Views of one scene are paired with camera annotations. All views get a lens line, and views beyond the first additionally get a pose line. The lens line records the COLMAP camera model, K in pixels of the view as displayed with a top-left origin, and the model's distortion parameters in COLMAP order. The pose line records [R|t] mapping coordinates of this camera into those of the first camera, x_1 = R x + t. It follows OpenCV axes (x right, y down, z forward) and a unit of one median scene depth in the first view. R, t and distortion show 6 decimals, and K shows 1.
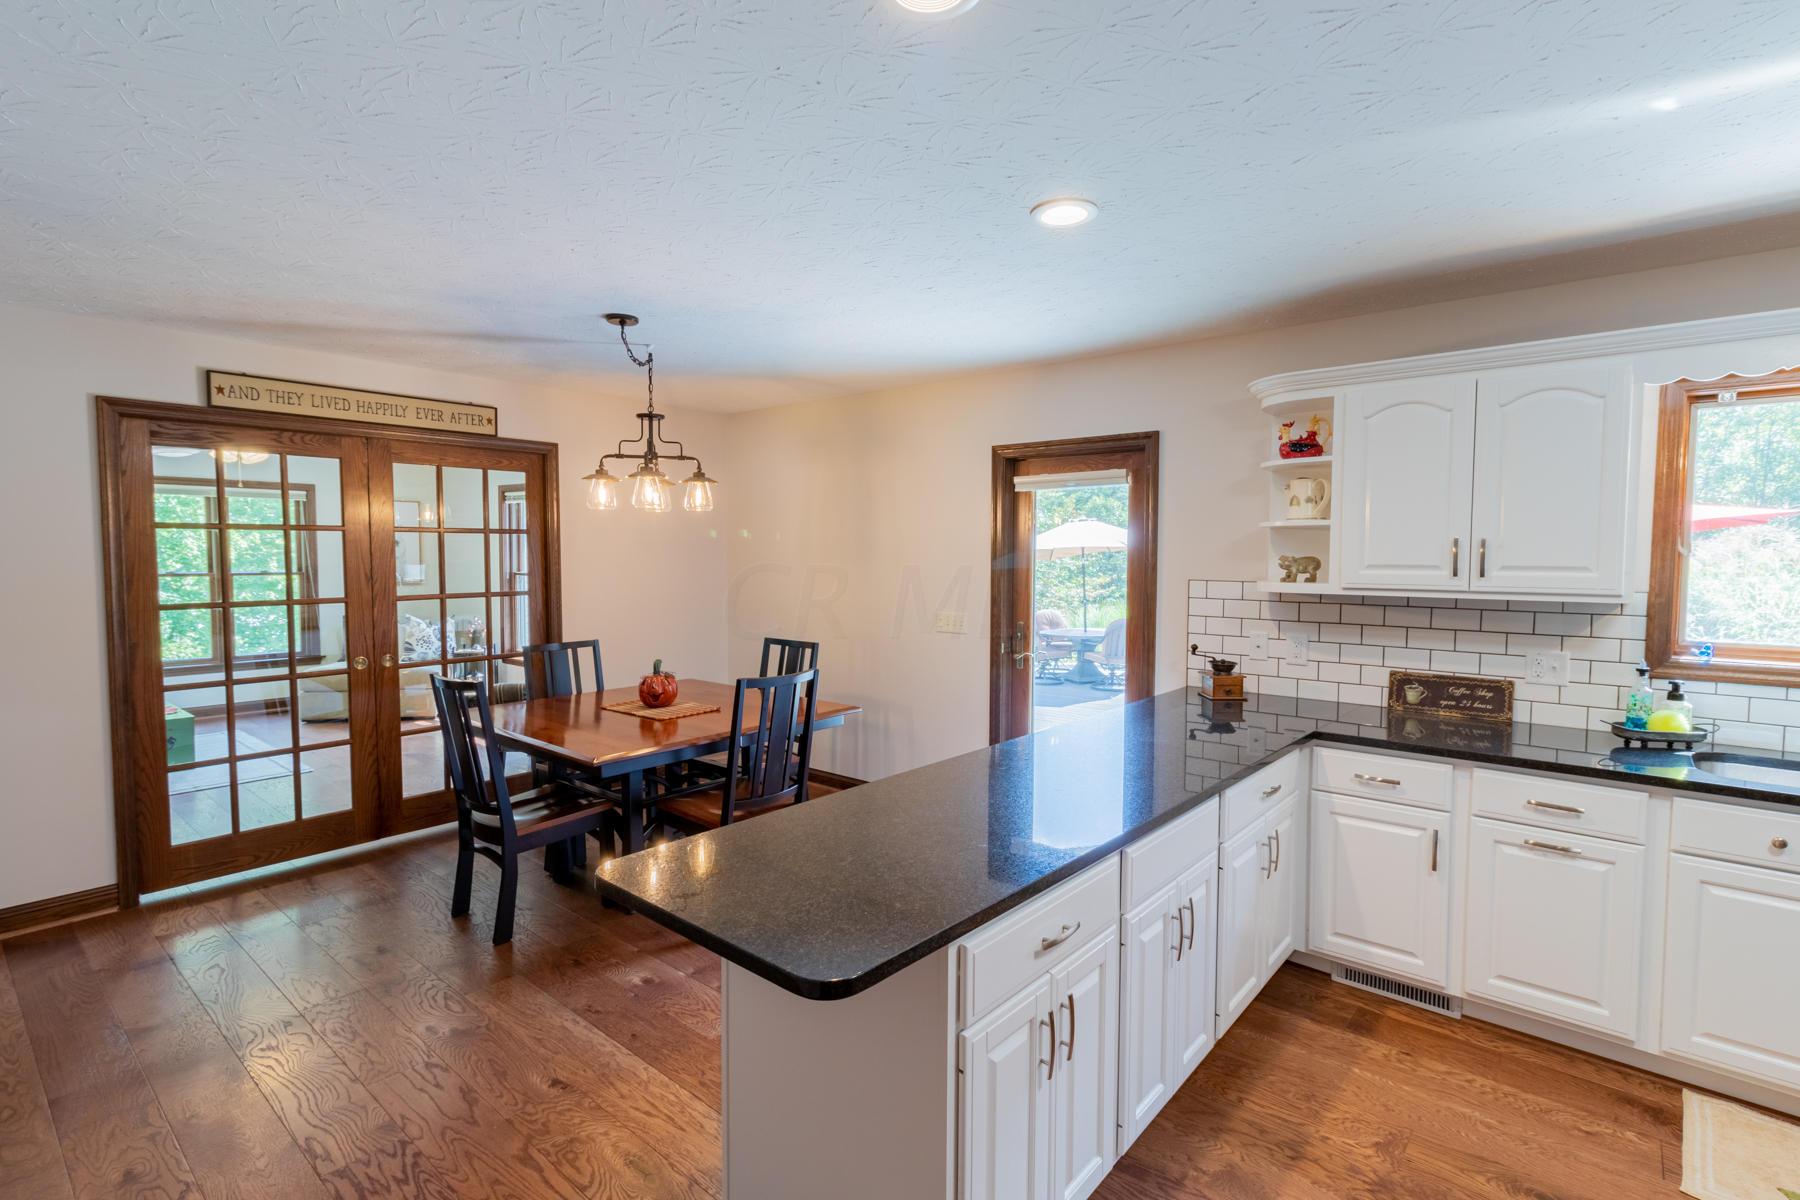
lens RADIAL K [[844.4, 0, 901.8], [0, 844.4, 591.8], [0, 0, 1]] dist [0.010472, -0.000850]
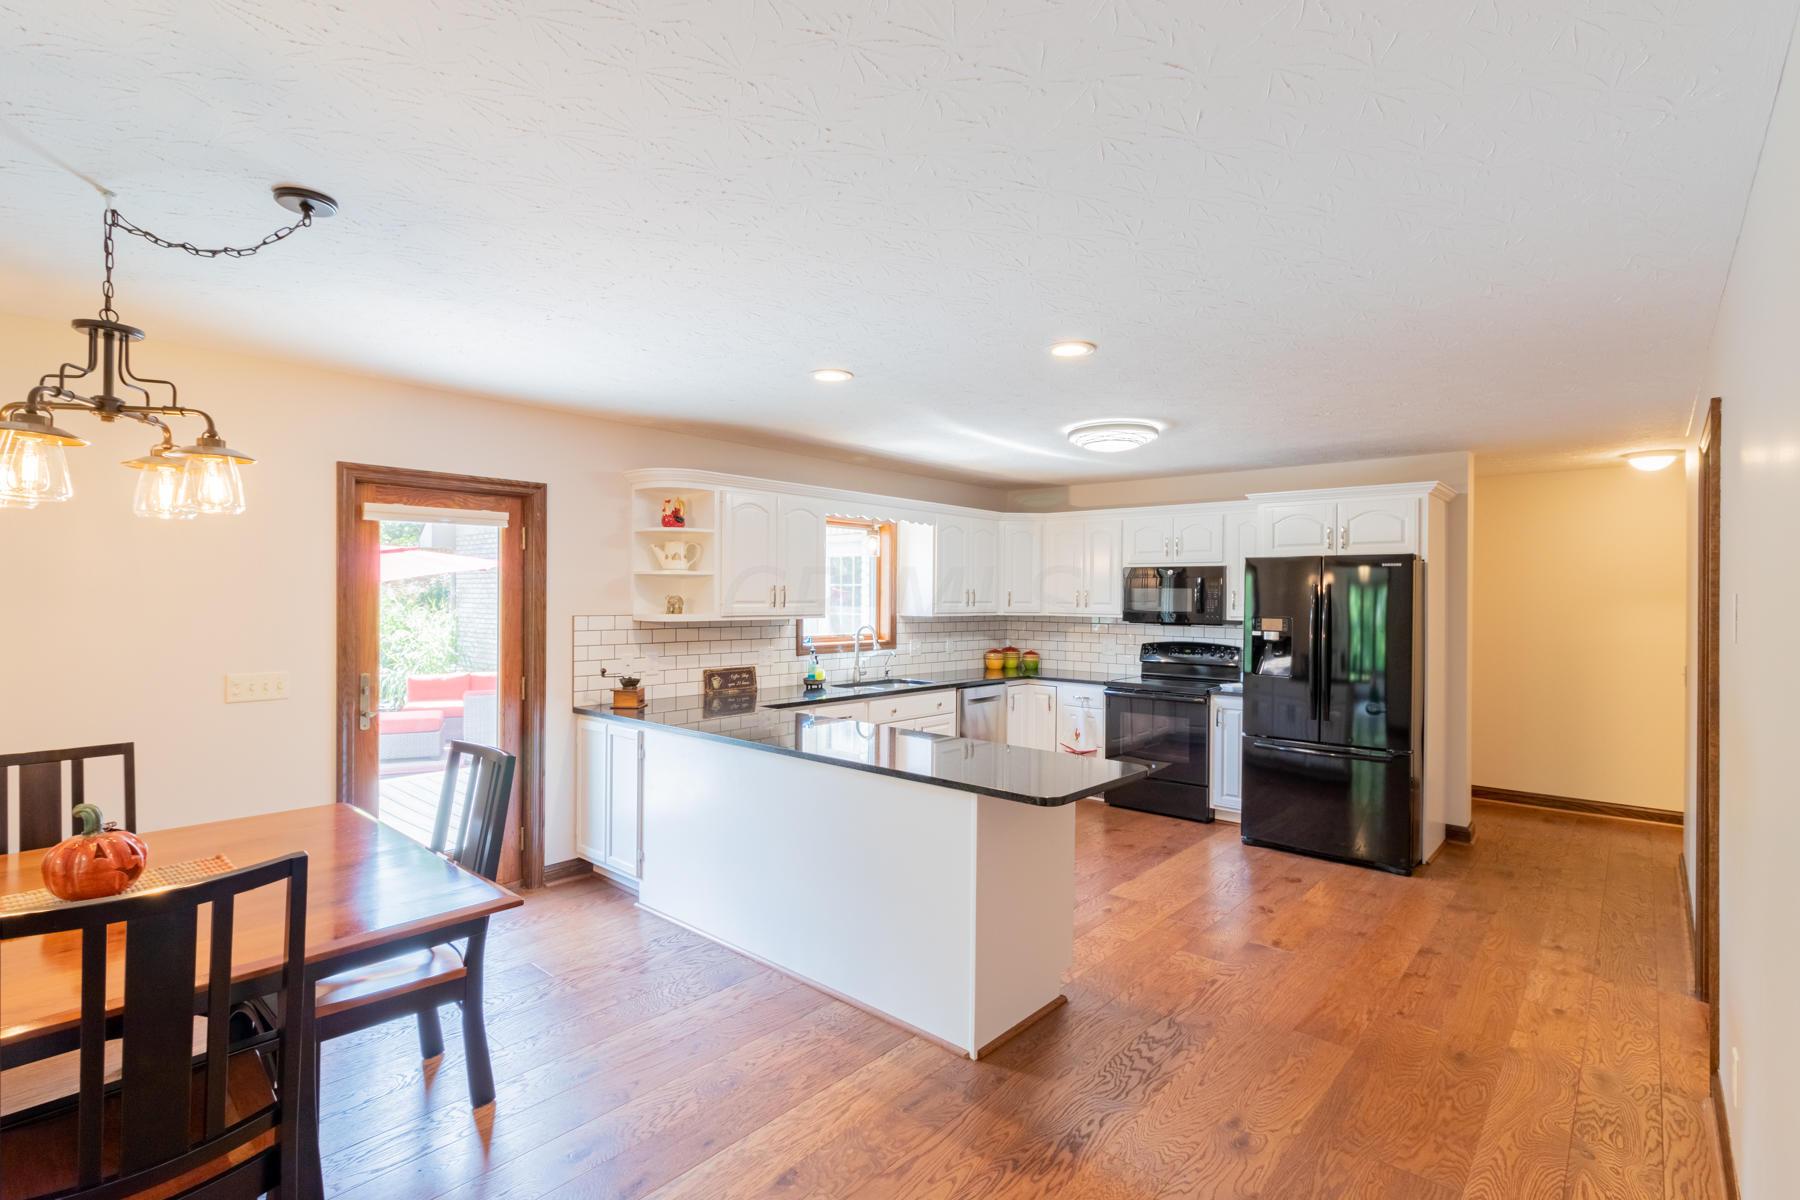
lens RADIAL K [[844.4, 0, 898.4], [0, 844.4, 594.6], [0, 0, 1]] dist [0.010472, -0.000850]
pose [[0.026327, -0.003103, 0.999649, -0.947758], [0.041435, 0.999139, 0.002010, -0.032110], [-0.998794, 0.041368, 0.026433, 0.599369]]
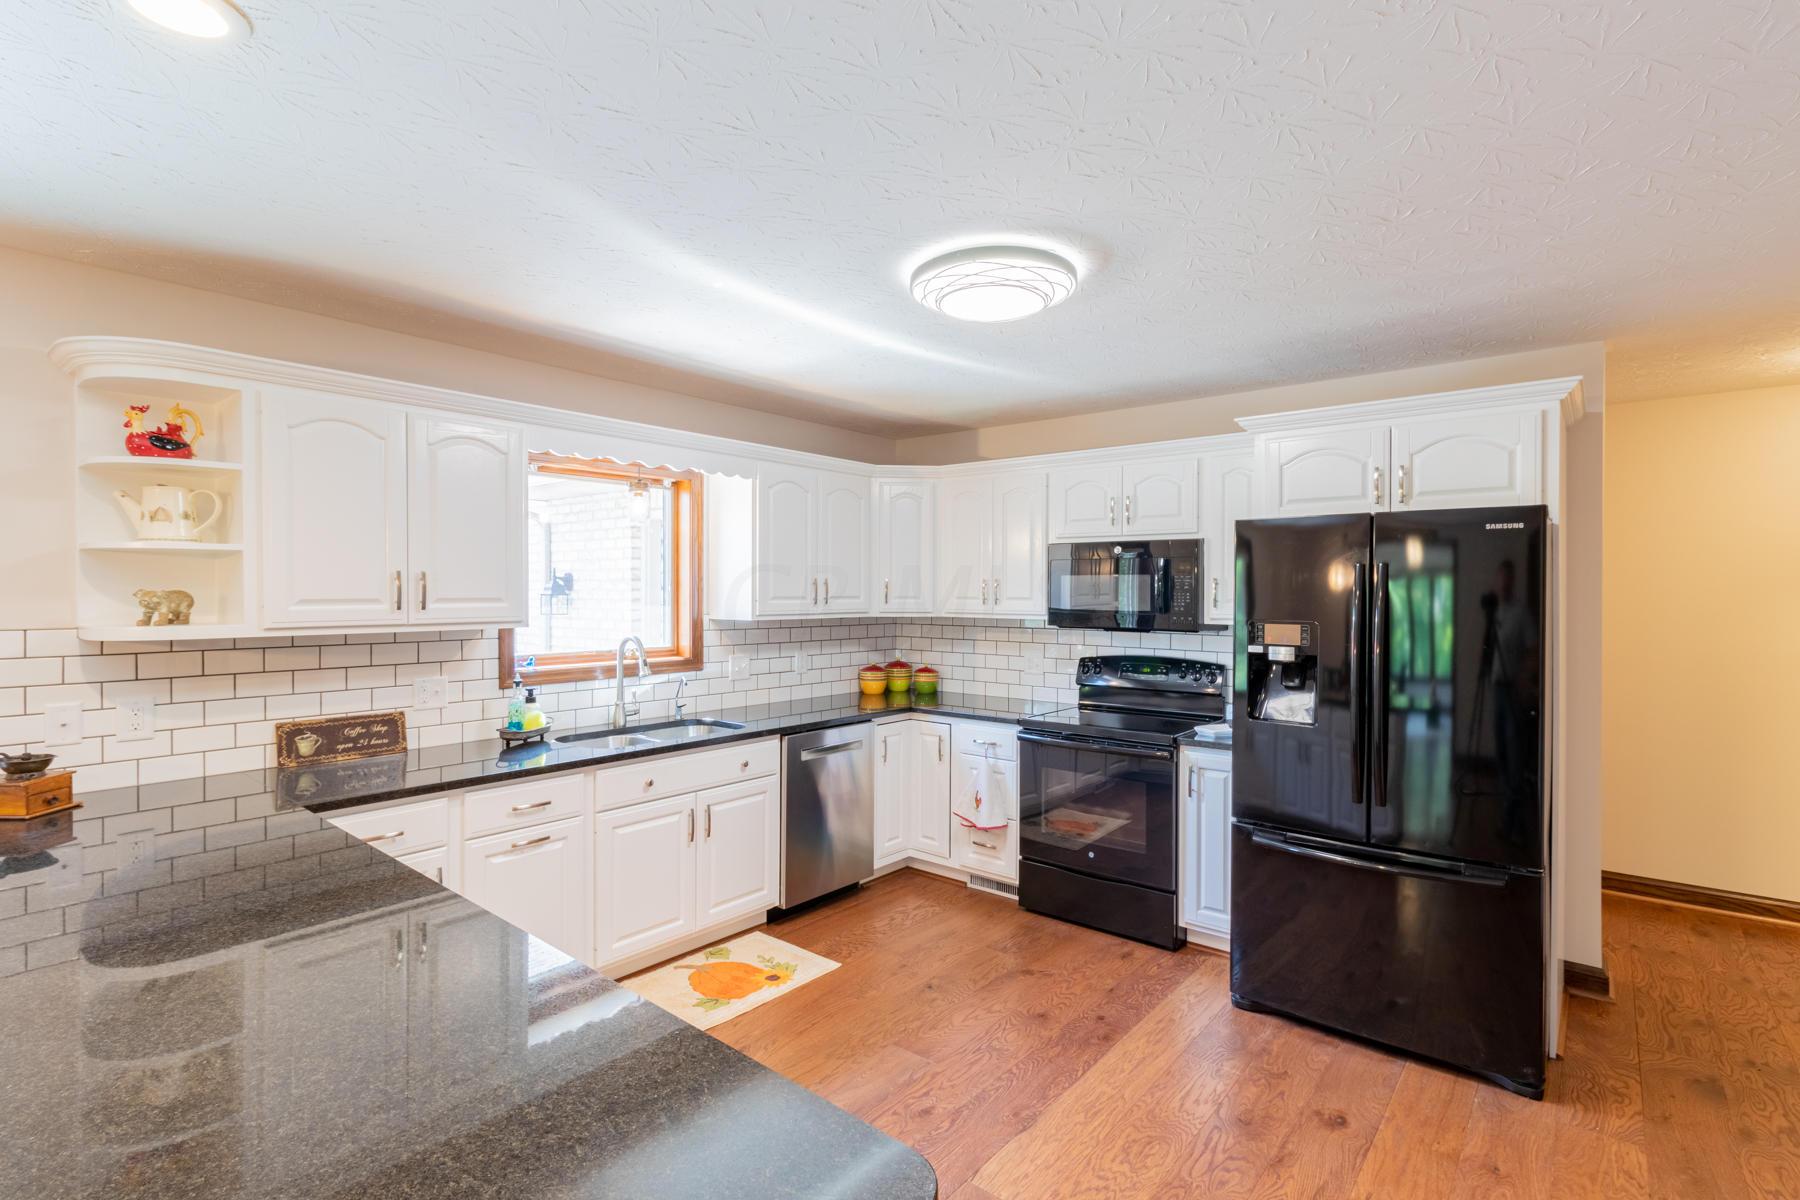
lens RADIAL K [[844.4, 0, 903.3], [0, 844.4, 594.7], [0, 0, 1]] dist [0.010472, -0.000850]
pose [[-0.004299, -0.010099, 0.999940, -0.281338], [0.046876, 0.998848, 0.010289, -0.015927], [-0.998891, 0.046917, -0.003821, 0.364281]]
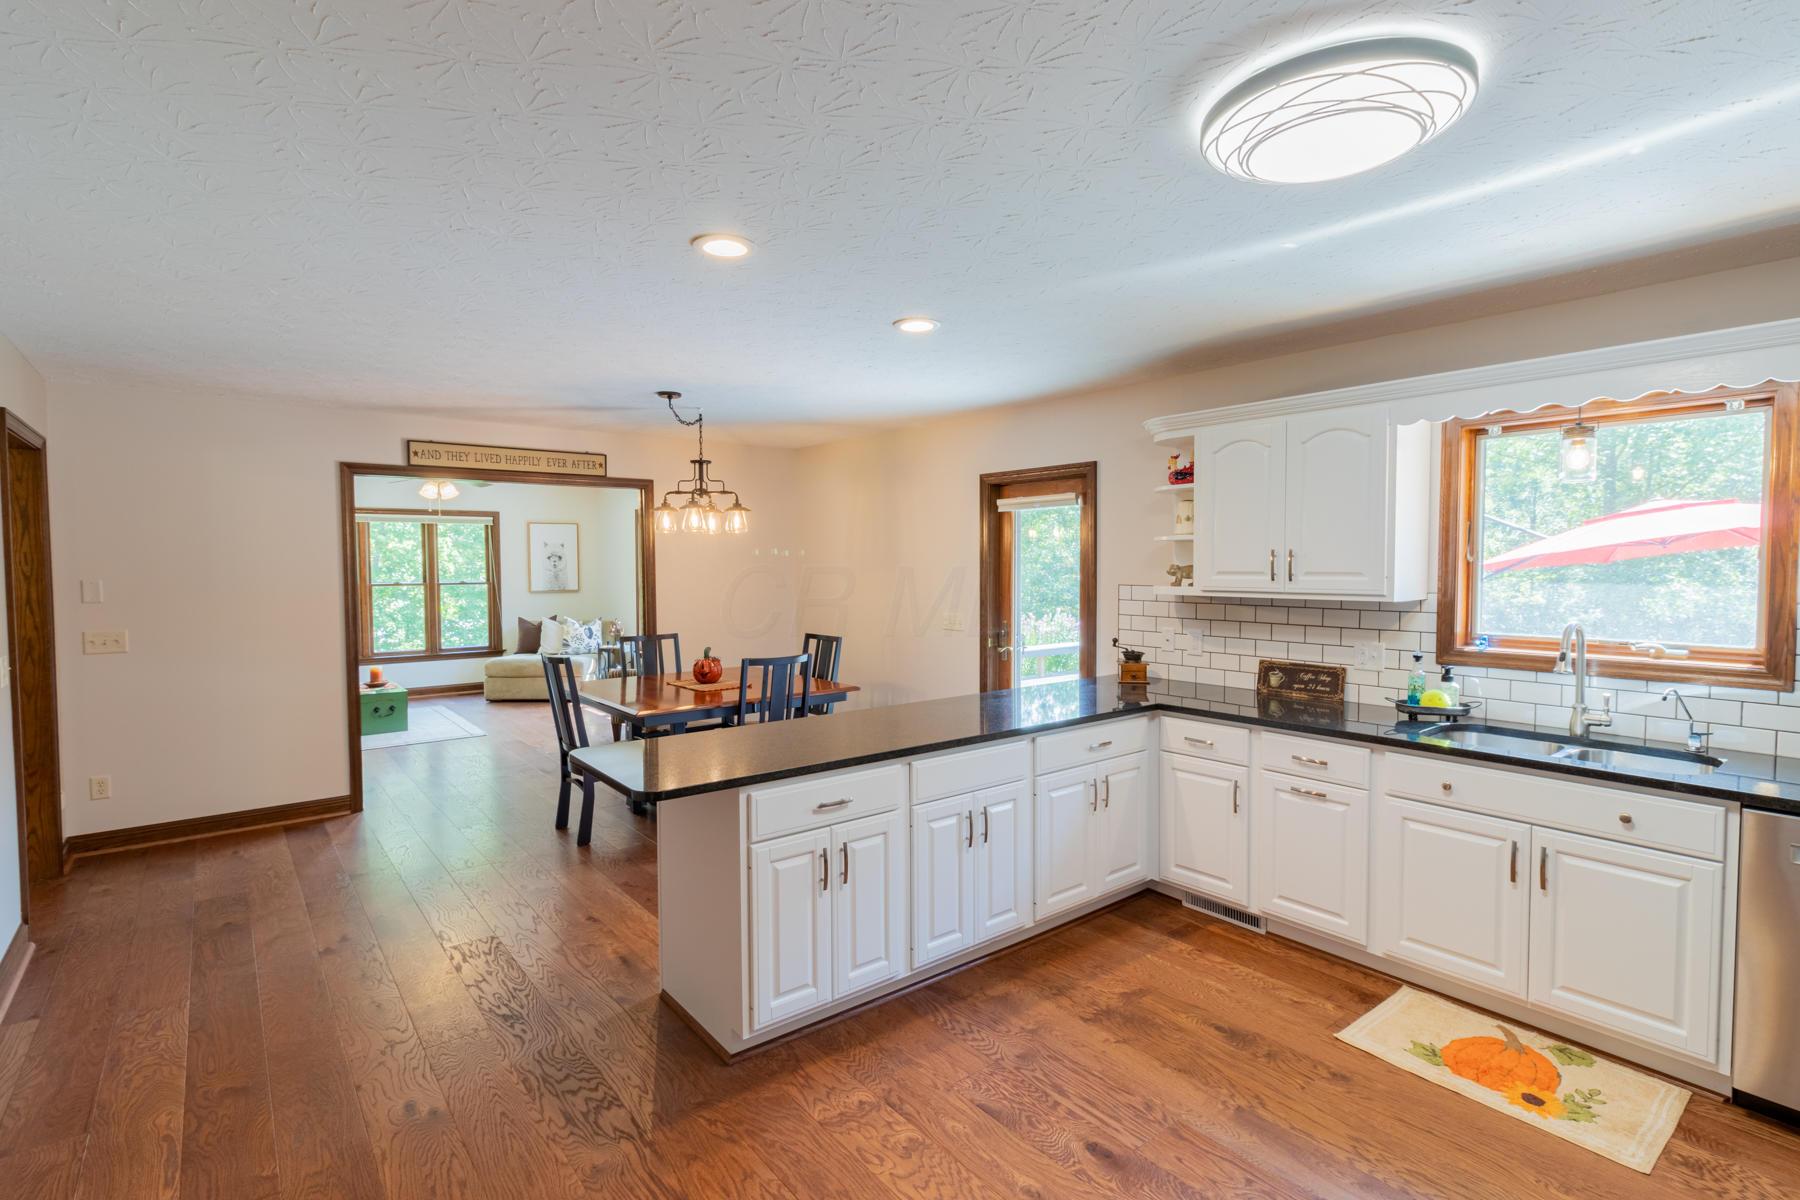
lens RADIAL K [[844.4, 0, 898.5], [0, 844.4, 593.7], [0, 0, 1]] dist [0.010472, -0.000850]
pose [[0.981702, -0.000305, -0.190425, 0.302260], [-0.001444, 0.999958, -0.009046, 0.011102], [0.190419, 0.009155, 0.981660, -0.273988]]
